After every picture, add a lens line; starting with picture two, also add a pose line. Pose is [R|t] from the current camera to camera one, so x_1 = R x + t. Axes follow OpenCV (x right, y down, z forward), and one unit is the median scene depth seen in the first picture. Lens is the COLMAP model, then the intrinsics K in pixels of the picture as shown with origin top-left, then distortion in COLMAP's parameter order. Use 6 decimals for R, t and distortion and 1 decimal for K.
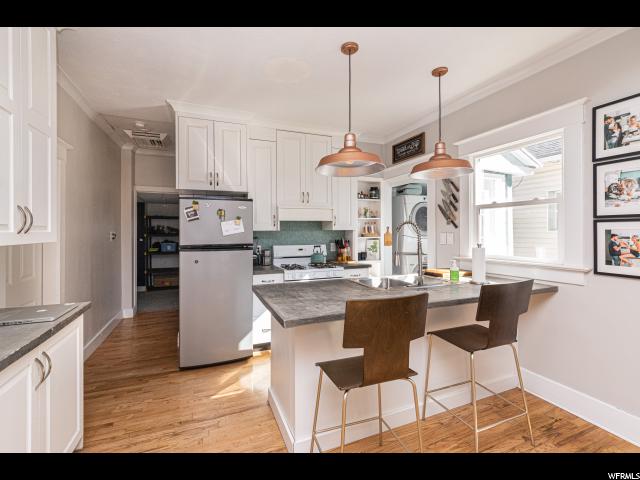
lens RADIAL K [[283.6, 0, 319.0], [0, 283.6, 232.5], [0, 0, 1]] dist [0.000011, -0.000306]
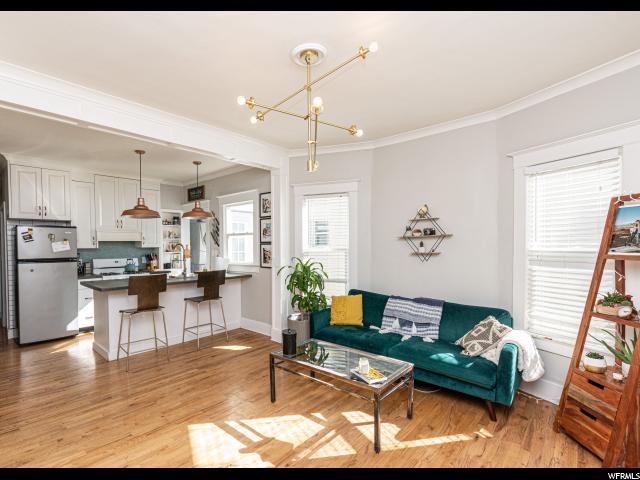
lens RADIAL K [[305.6, 0, 286.9], [0, 305.6, 254.2], [0, 0, 1]] dist [-0.001371, -0.000394]
pose [[0.914525, -0.011873, 0.404356, 0.109927], [0.002707, 0.999726, 0.023233, -0.010422], [-0.404521, -0.020153, 0.914307, -0.812472]]
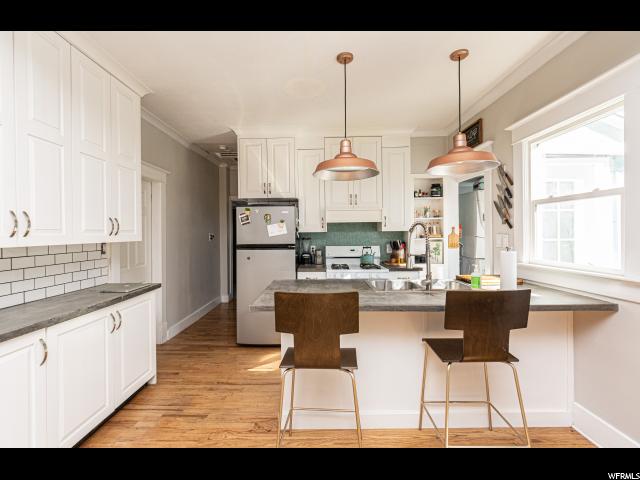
lens RADIAL K [[290.6, 0, 317.6], [0, 290.6, 235.0], [0, 0, 1]] dist [-0.001623, -0.000420]
pose [[0.921644, -0.000531, -0.388035, 0.275520], [0.002619, 0.999985, 0.004852, -0.001235], [0.388027, -0.005488, 0.921632, -0.020642]]
